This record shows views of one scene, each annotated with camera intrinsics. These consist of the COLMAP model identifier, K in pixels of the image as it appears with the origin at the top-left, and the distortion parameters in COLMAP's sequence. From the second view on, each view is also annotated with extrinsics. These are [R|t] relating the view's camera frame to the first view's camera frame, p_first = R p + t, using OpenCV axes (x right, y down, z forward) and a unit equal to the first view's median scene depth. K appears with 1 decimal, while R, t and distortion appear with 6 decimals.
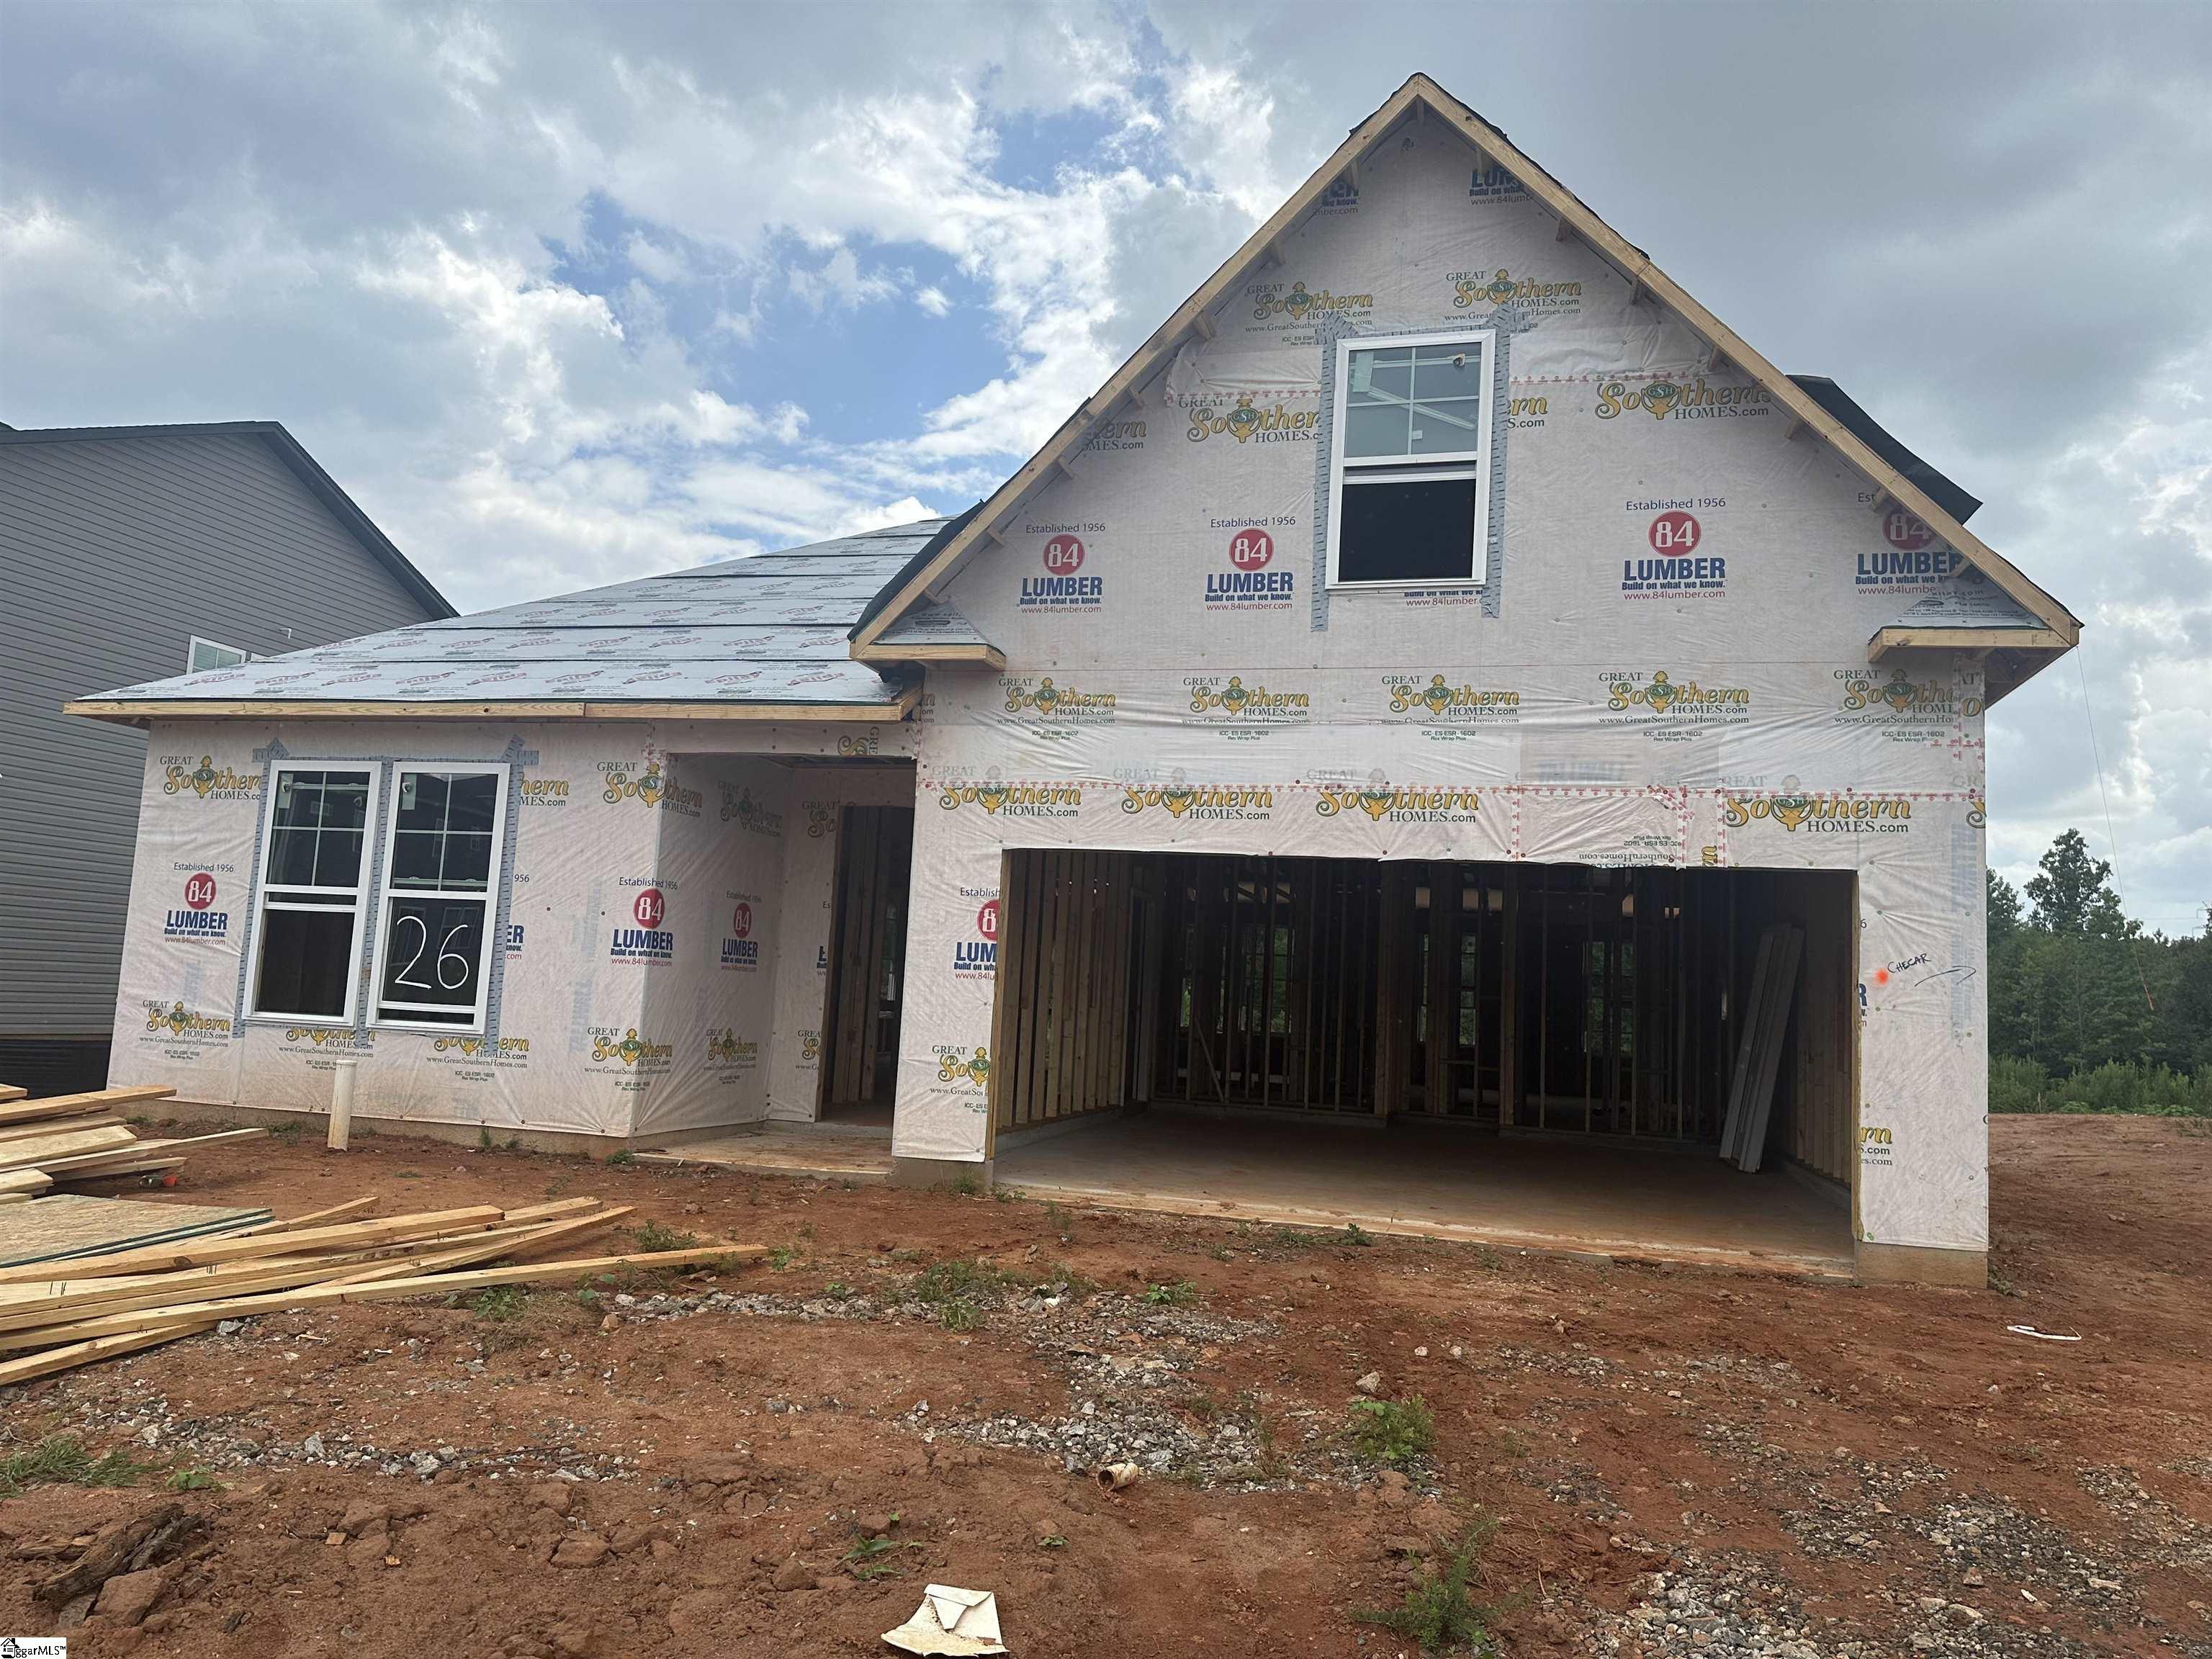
lens RADIAL K [[1534.1, 0, 1112.8], [0, 1534.1, 829.0], [0, 0, 1]] dist [0.081879, -0.101340]
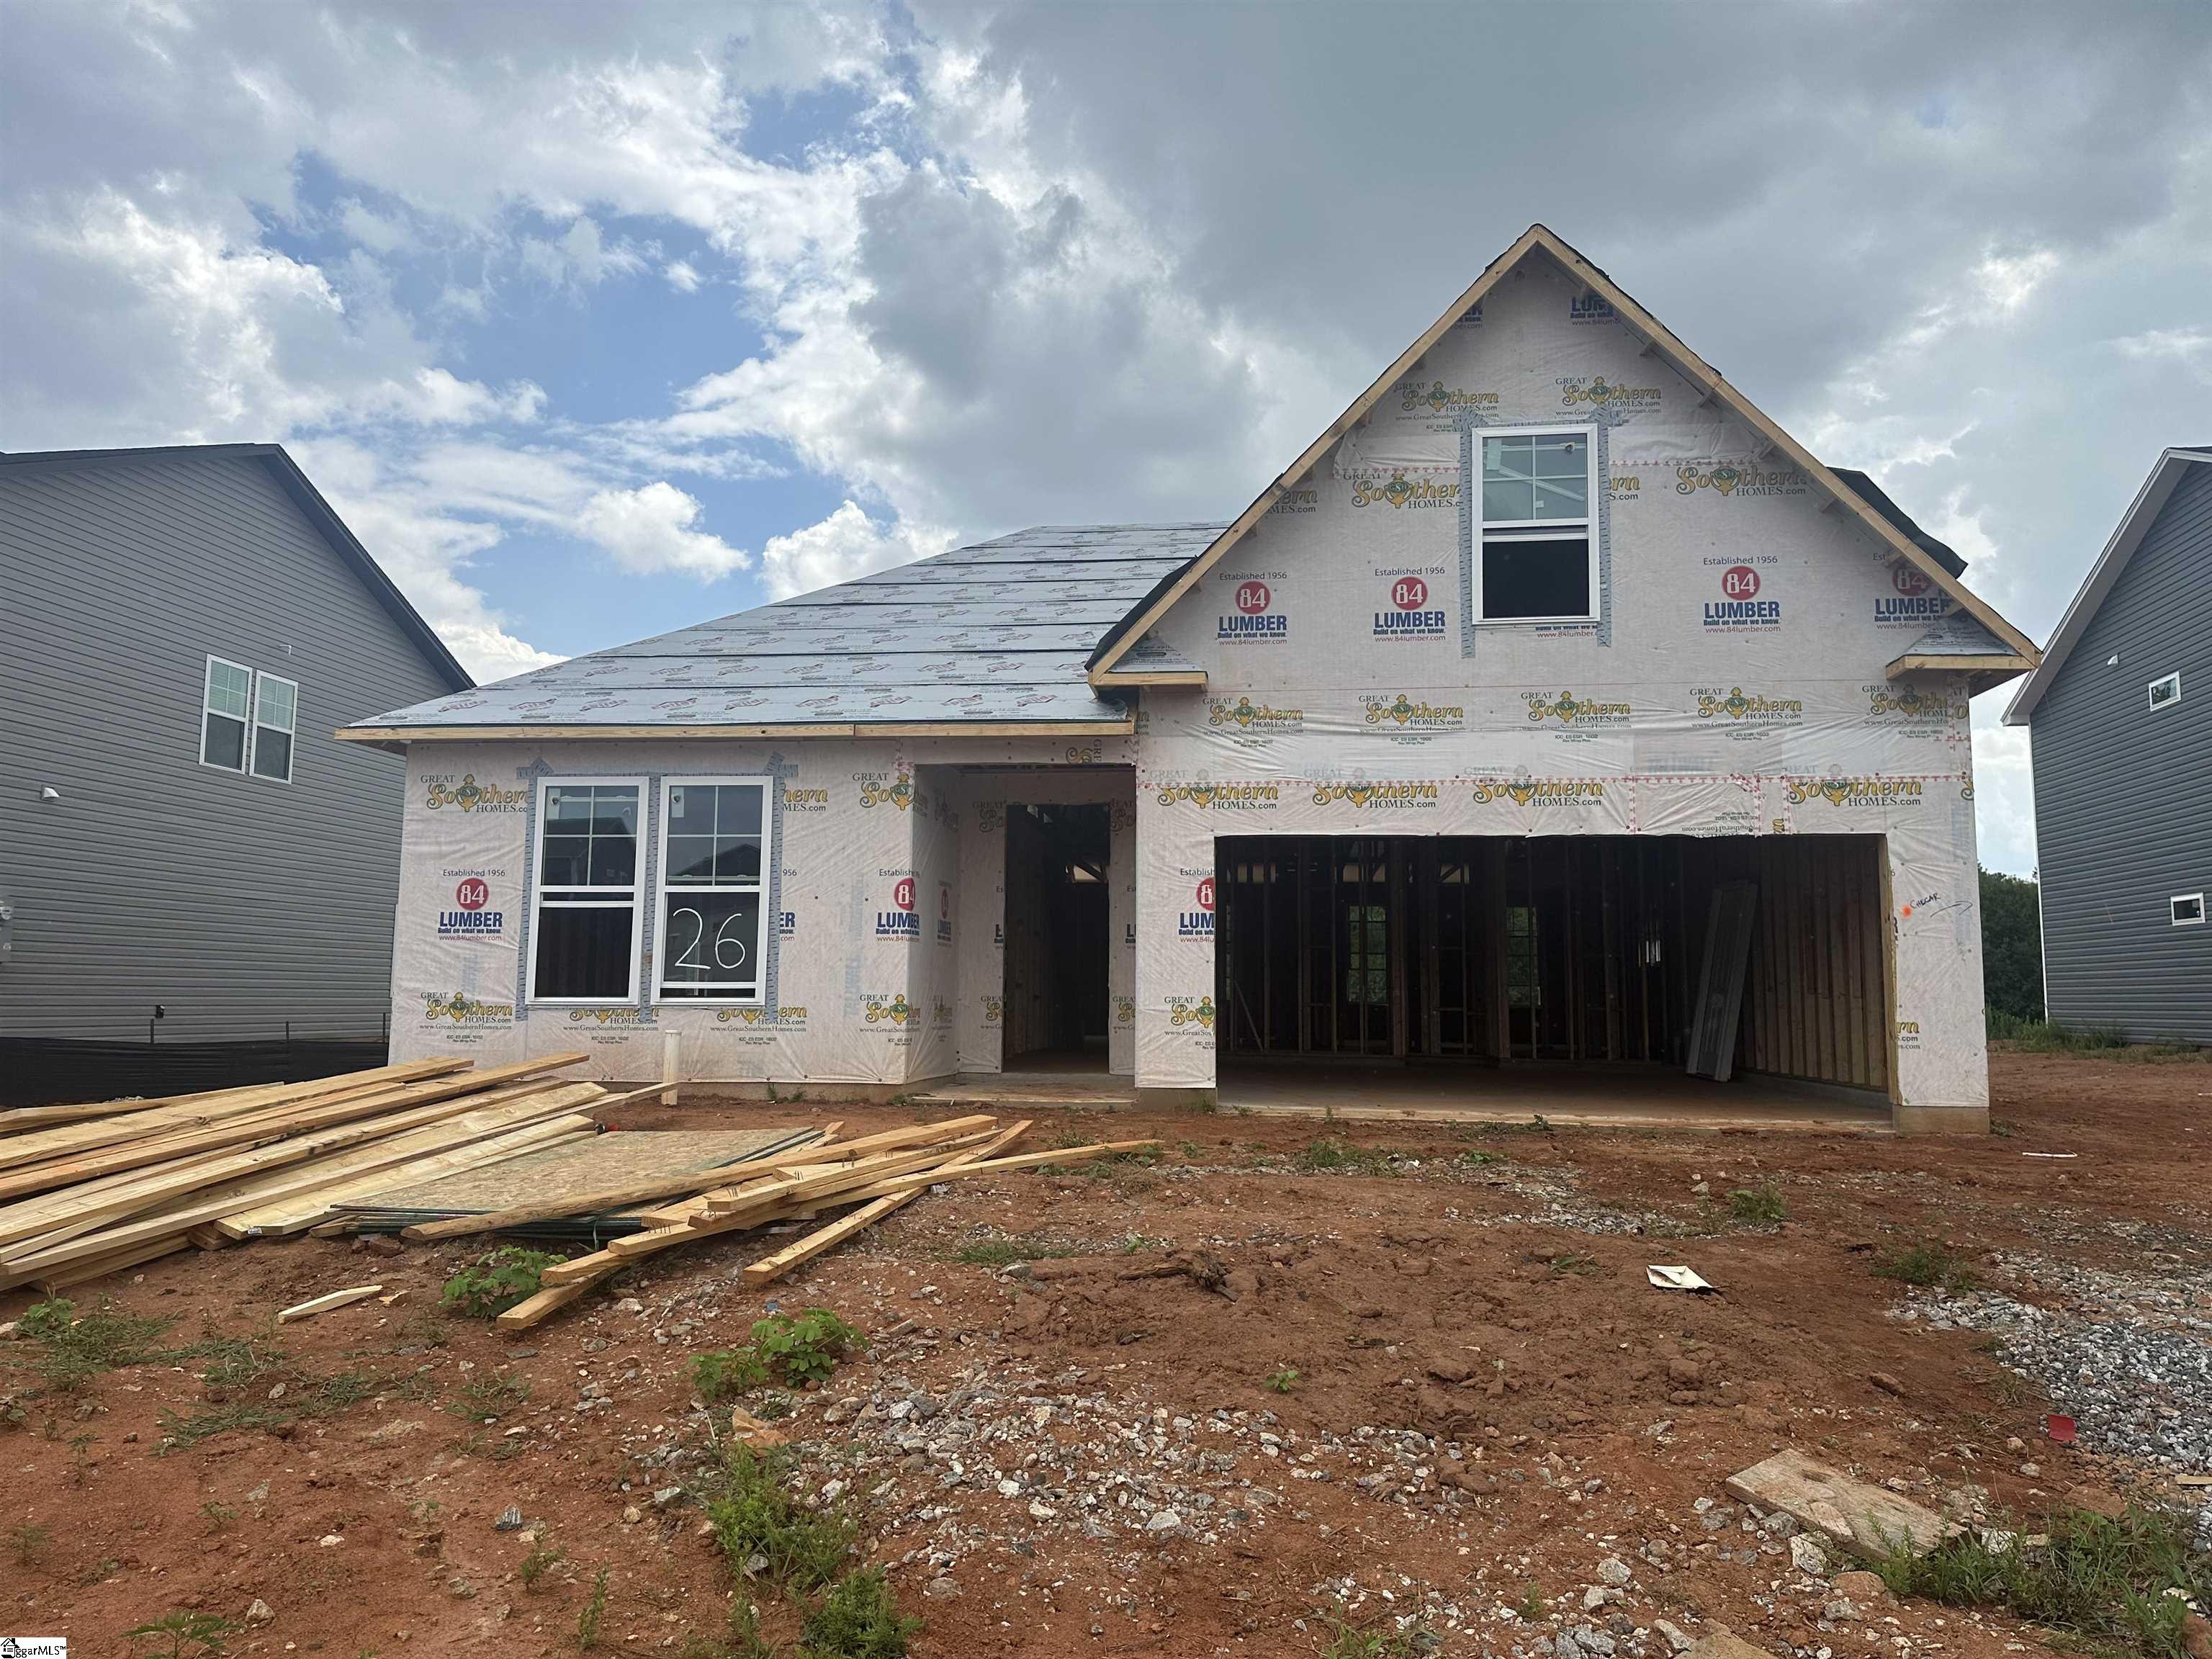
lens RADIAL K [[1534.1, 0, 1109.0], [0, 1534.1, 827.2], [0, 0, 1]] dist [0.081879, -0.101340]
pose [[0.990058, -0.027046, 0.138032, -0.331099], [0.026099, 0.999622, 0.008667, -0.007525], [-0.138214, -0.004978, 0.990390, -0.217033]]
